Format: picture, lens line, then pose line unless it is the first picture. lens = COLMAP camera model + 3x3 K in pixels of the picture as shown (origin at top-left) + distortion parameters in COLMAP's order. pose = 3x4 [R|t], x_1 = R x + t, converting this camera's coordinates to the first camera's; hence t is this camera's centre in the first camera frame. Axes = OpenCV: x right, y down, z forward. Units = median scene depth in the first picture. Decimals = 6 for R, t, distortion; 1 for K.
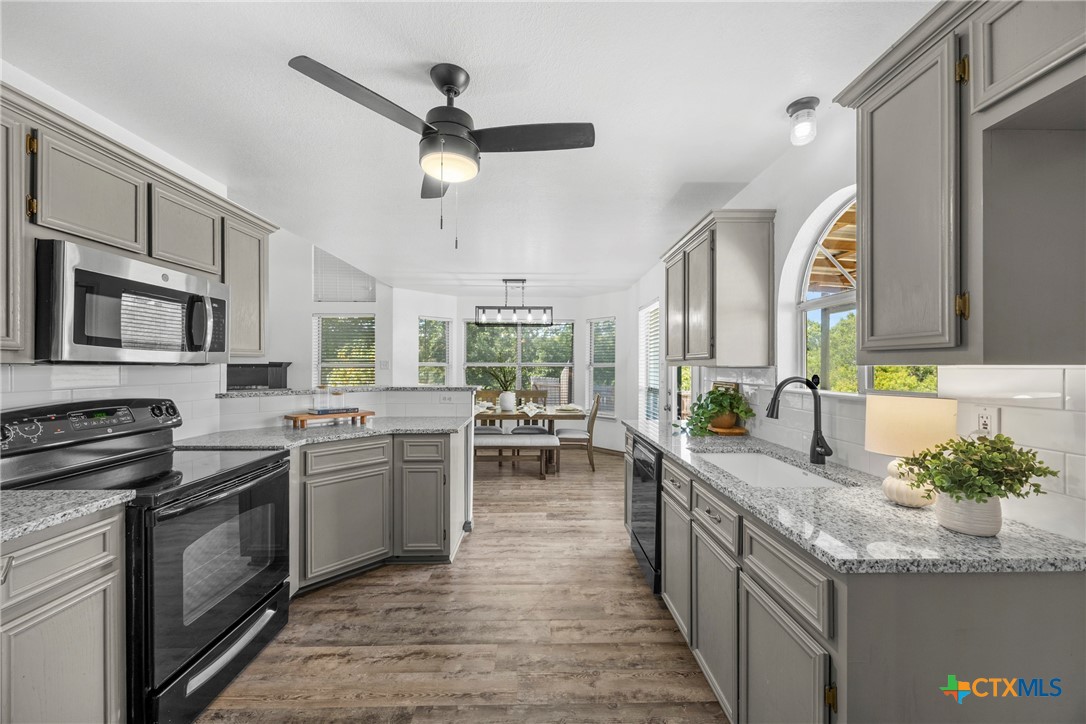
lens RADIAL K [[423.0, 0, 545.8], [0, 423.0, 366.0], [0, 0, 1]] dist [-0.002217, 0.000447]
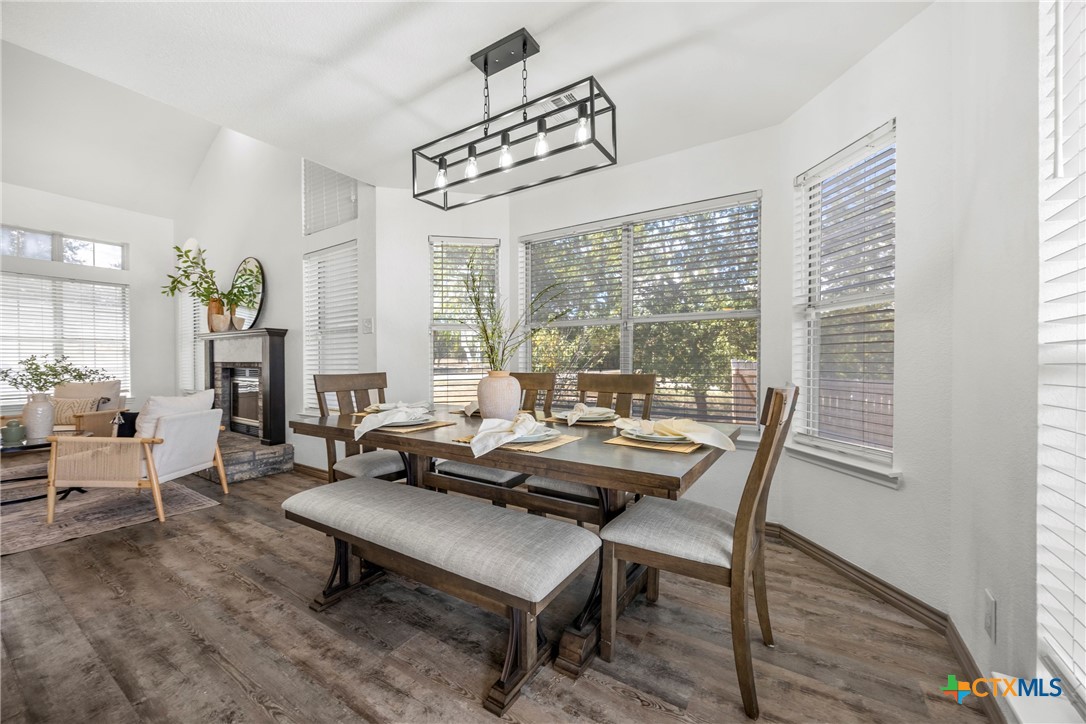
lens RADIAL K [[423.0, 0, 536.1], [0, 423.0, 364.0], [0, 0, 1]] dist [-0.002217, 0.000447]
pose [[0.827885, -0.002315, -0.560893, 0.268568], [0.007280, 0.999952, 0.006618, 0.096703], [0.560851, -0.009562, 0.827862, 1.382837]]
